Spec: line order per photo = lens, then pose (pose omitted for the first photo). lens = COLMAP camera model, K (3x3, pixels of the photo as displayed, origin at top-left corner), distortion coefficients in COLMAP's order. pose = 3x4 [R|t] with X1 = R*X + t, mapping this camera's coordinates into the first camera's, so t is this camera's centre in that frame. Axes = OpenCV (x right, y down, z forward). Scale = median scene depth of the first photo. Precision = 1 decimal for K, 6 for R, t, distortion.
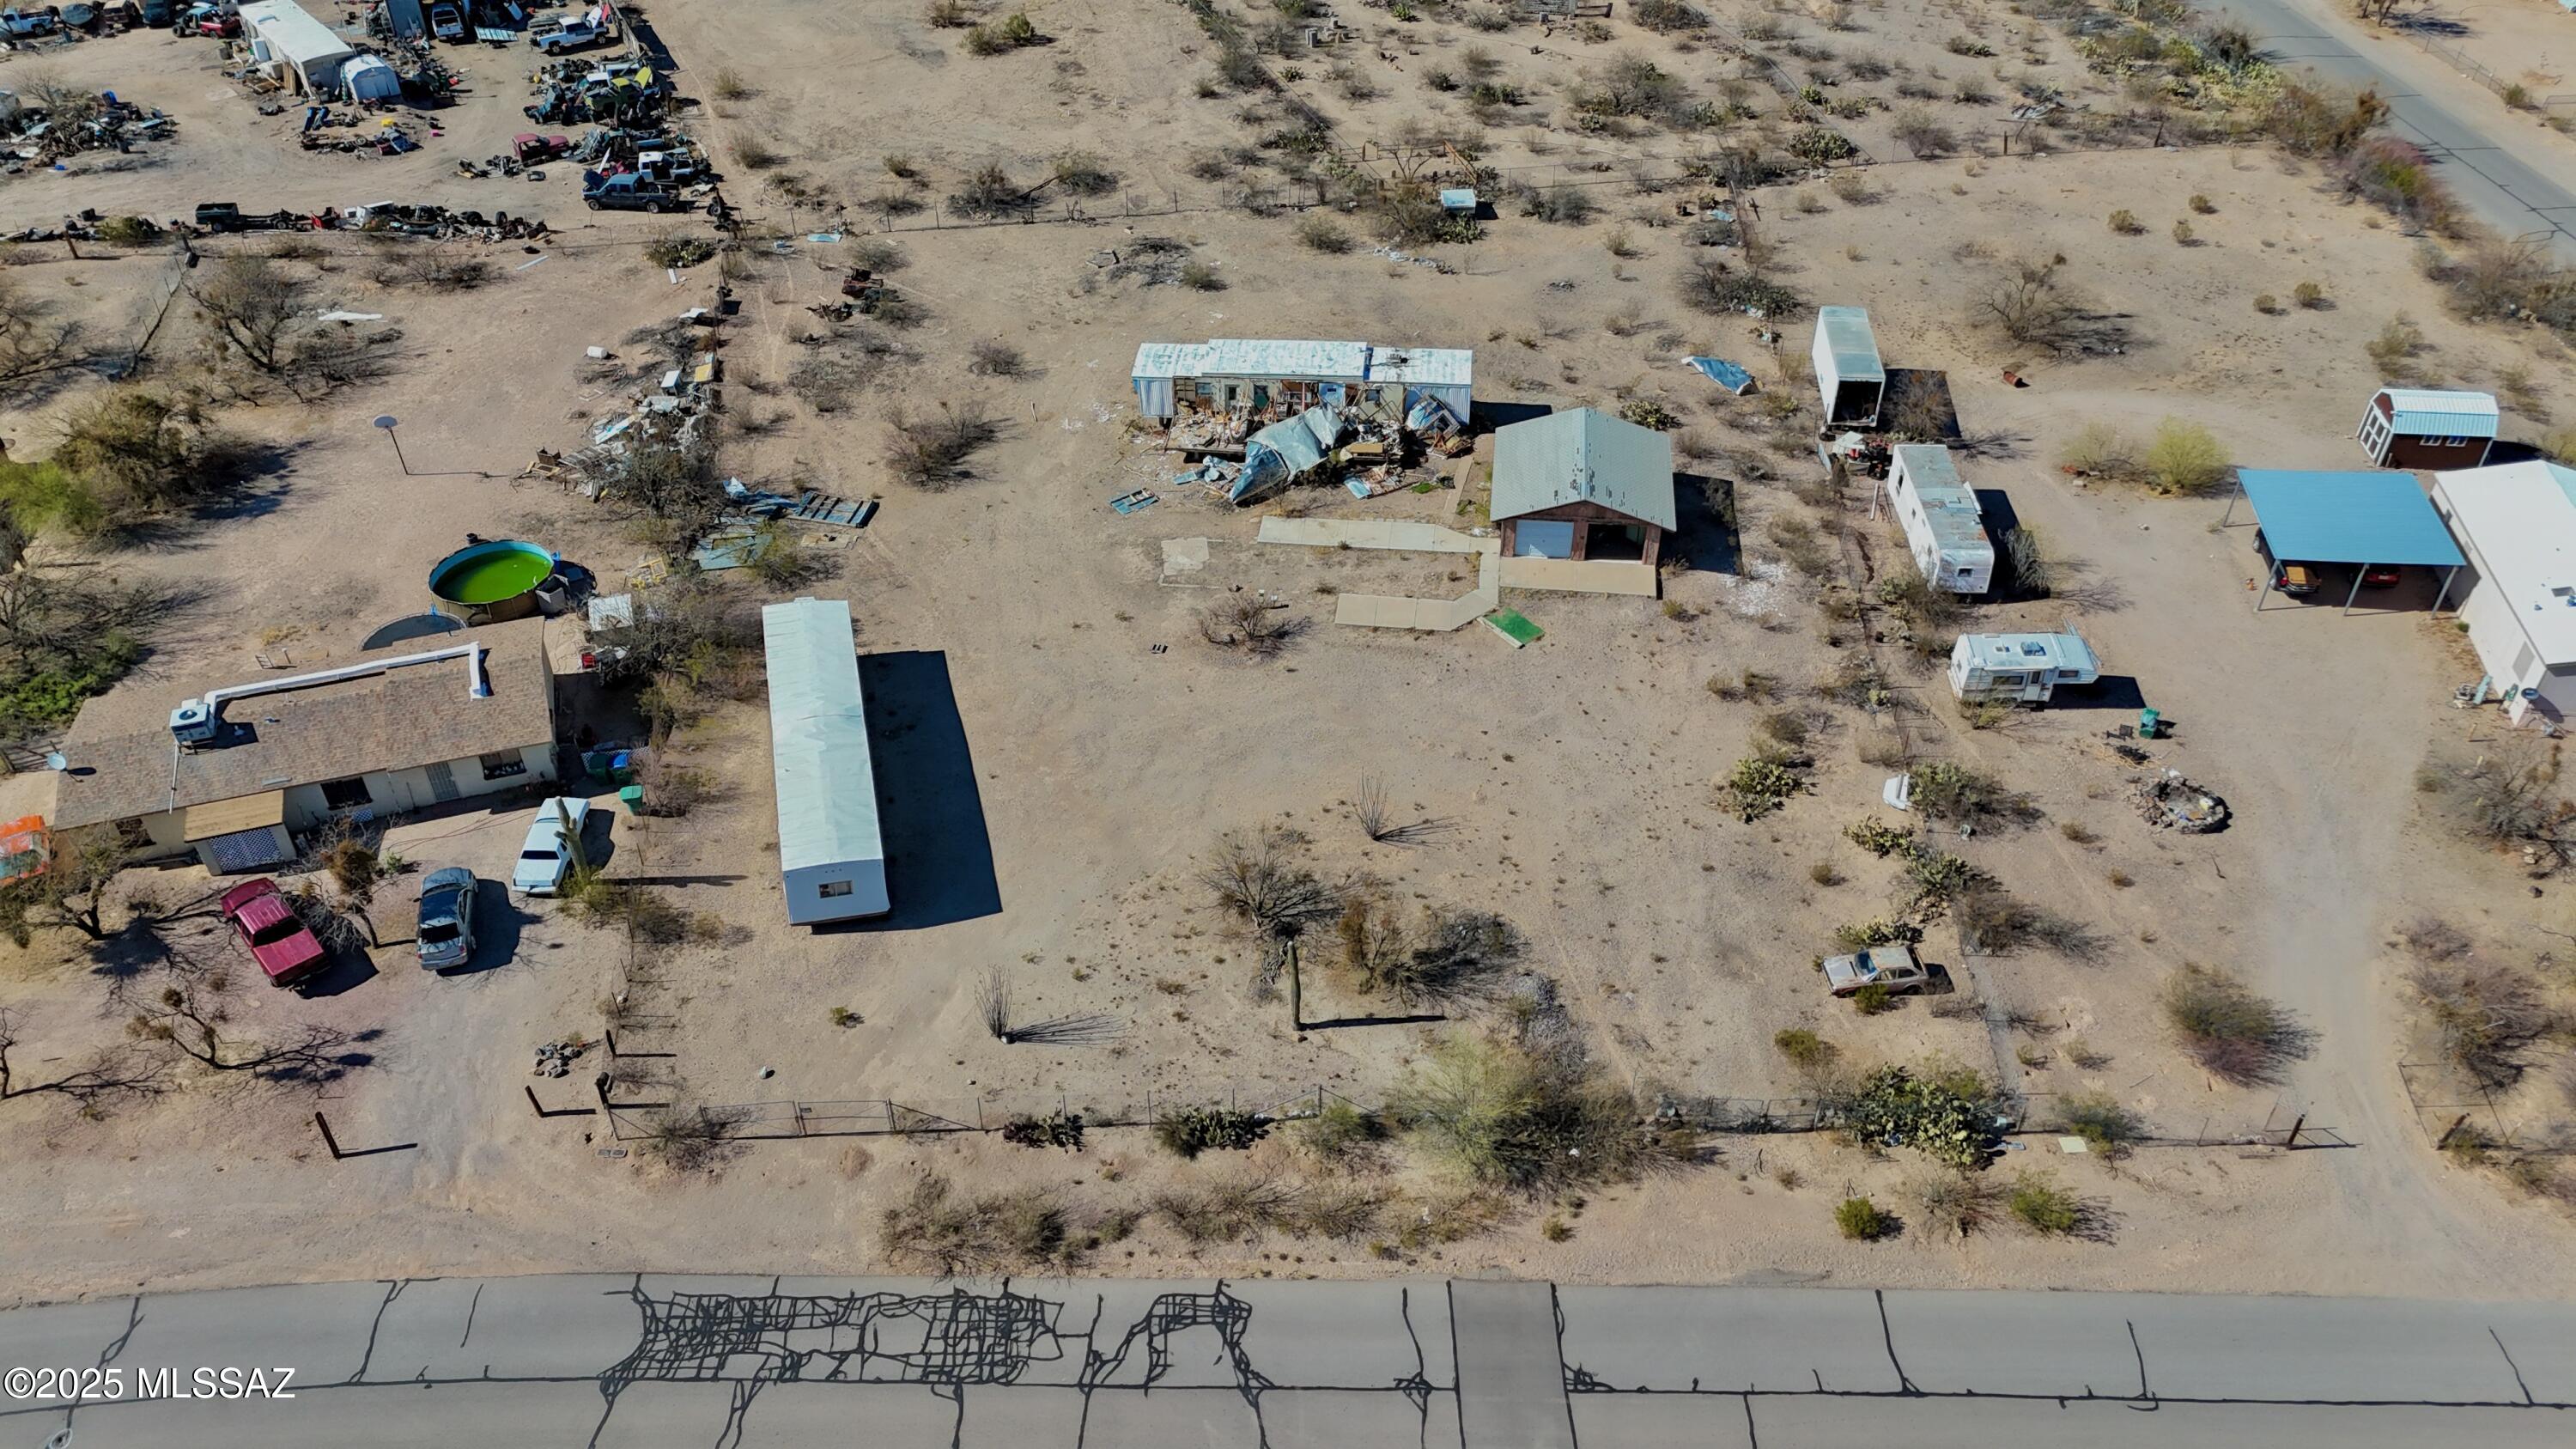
lens RADIAL K [[1885.4, 0, 1288.0], [0, 1885.4, 724.5], [0, 0, 1]] dist [0.078232, -0.071178]
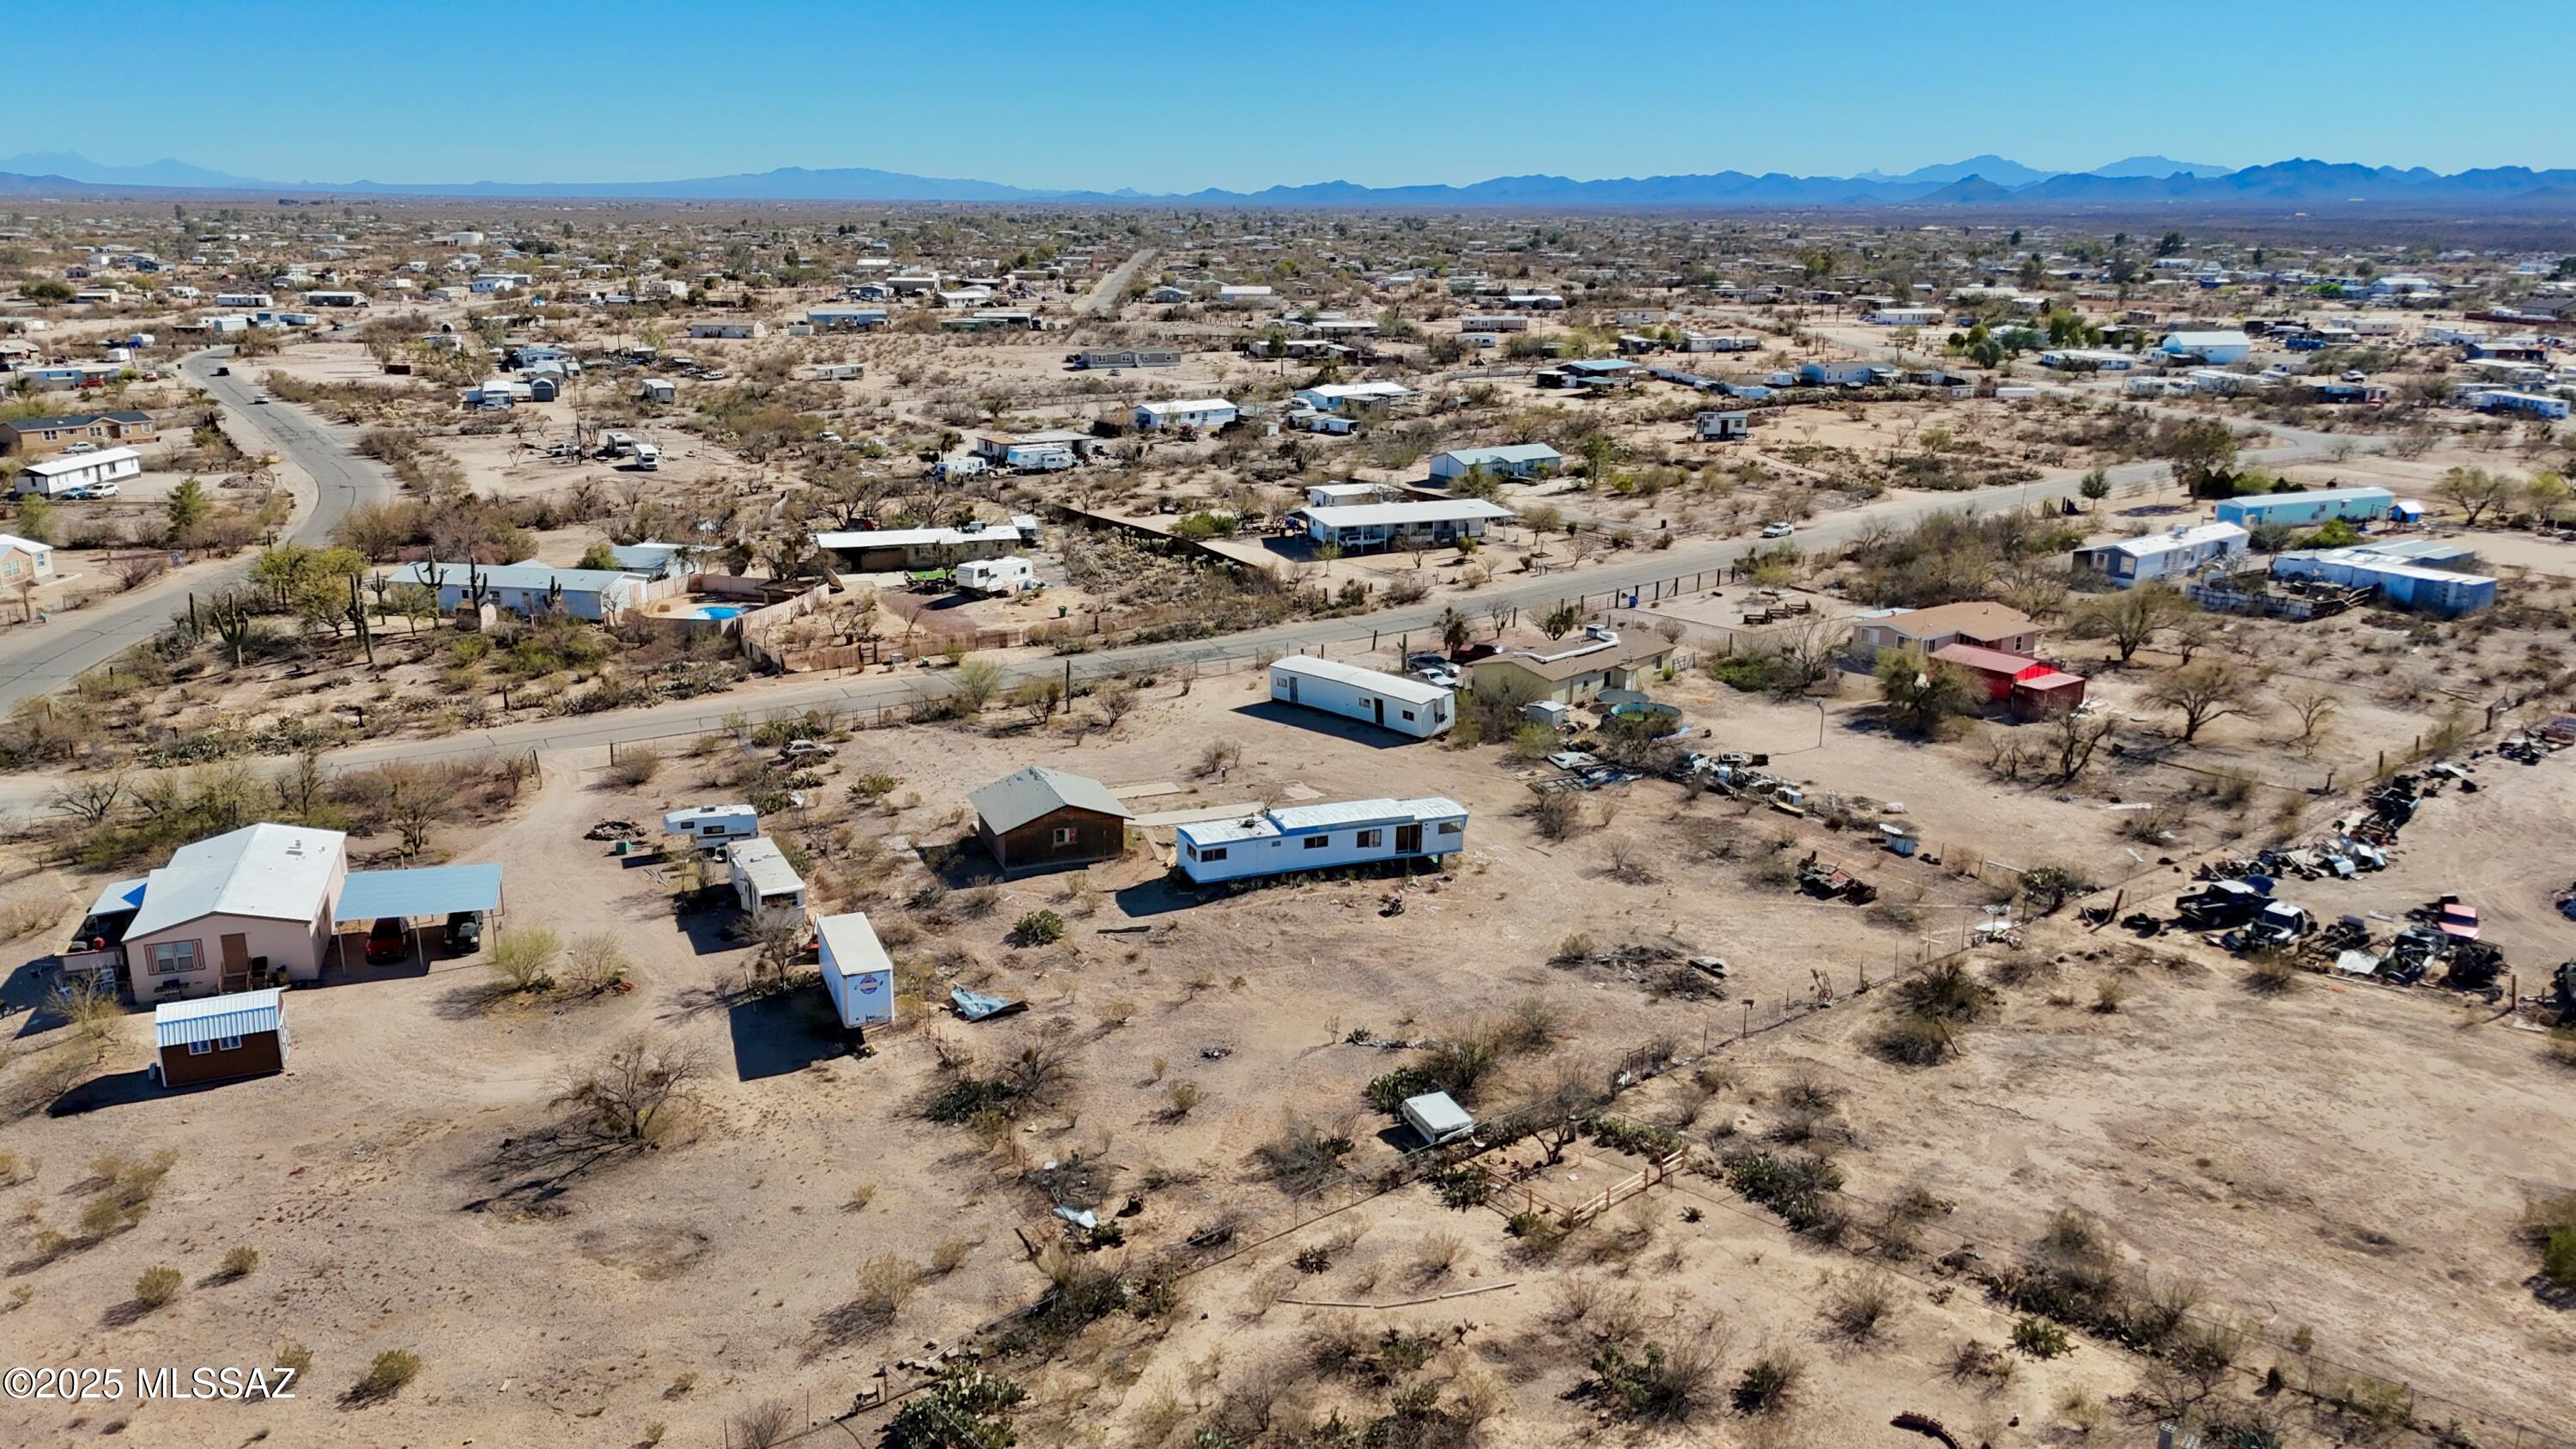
lens RADIAL K [[1885.4, 0, 1288.0], [0, 1885.4, 724.5], [0, 0, 1]] dist [0.078232, -0.071178]
pose [[-0.882029, 0.126956, -0.453769, 0.641129], [-0.297351, 0.597078, 0.745037, -1.273595], [0.365523, 0.792074, -0.488889, 1.792822]]
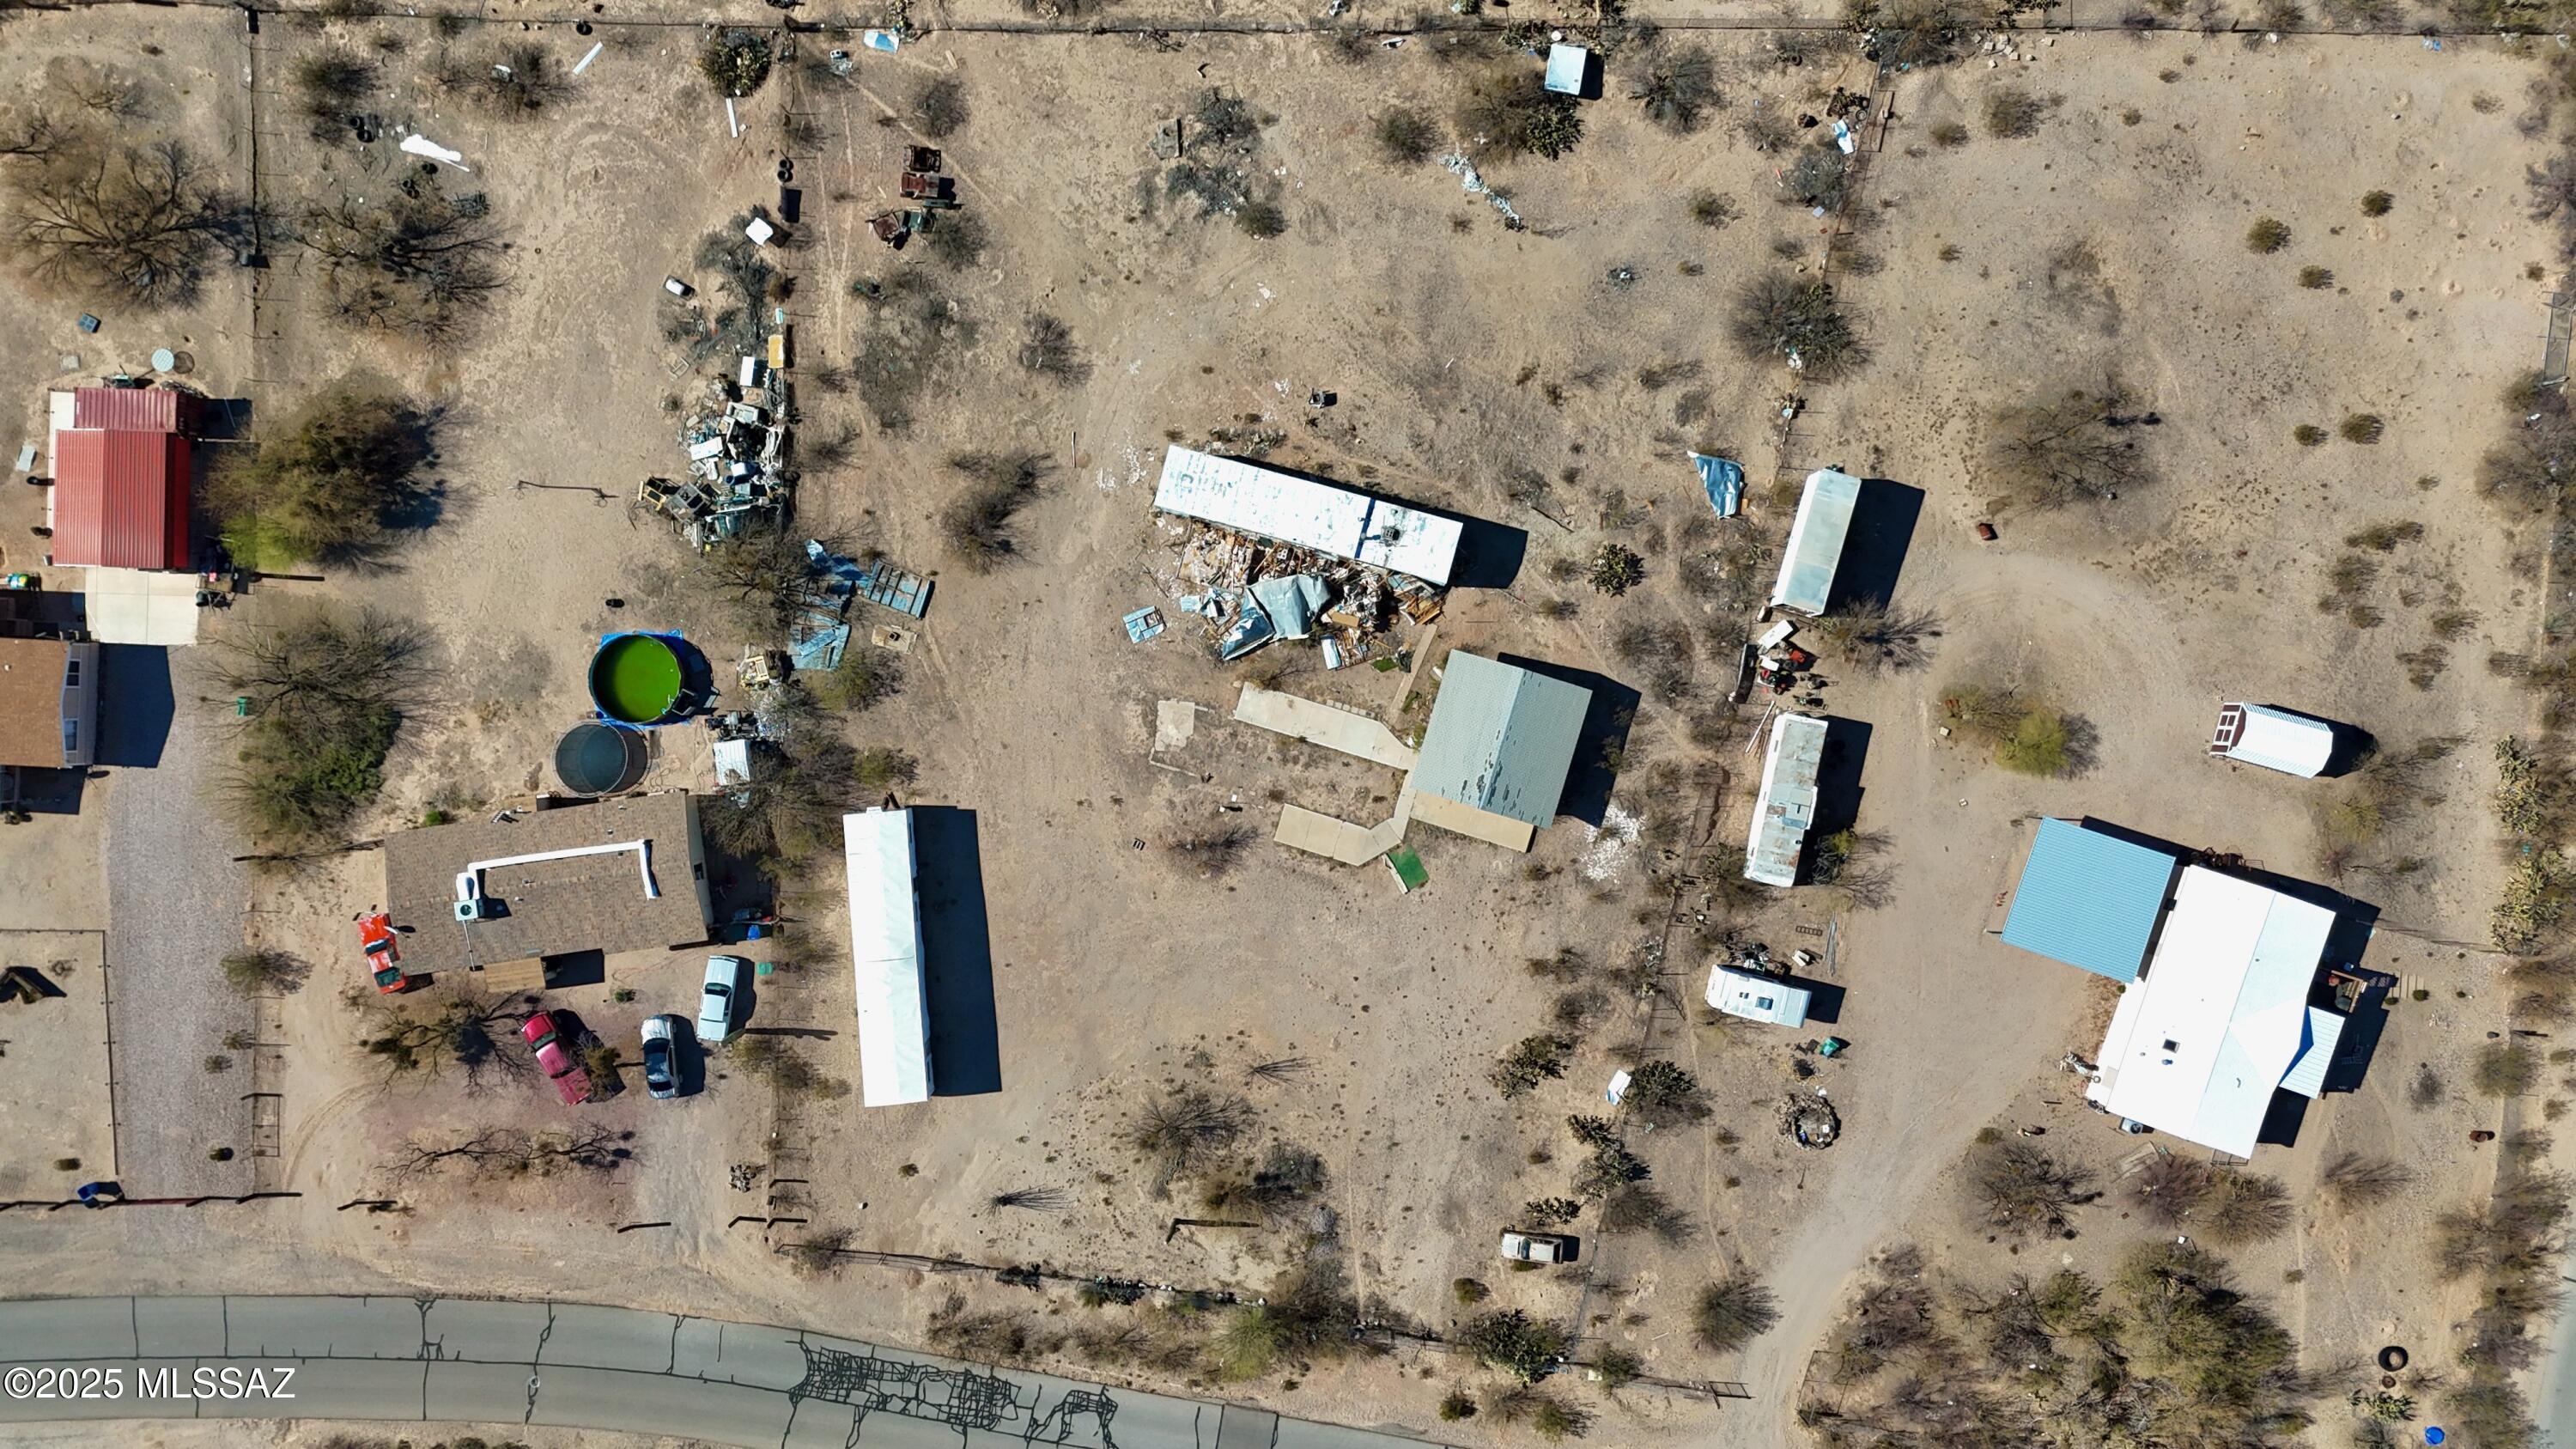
lens RADIAL K [[1885.4, 0, 1288.0], [0, 1885.4, 724.5], [0, 0, 1]] dist [0.078232, -0.071178]
pose [[0.984381, 0.175785, -0.009637, 0.034097], [-0.101893, 0.613517, 0.783080, -1.167935], [0.143566, -0.769868, 0.621846, 0.258072]]
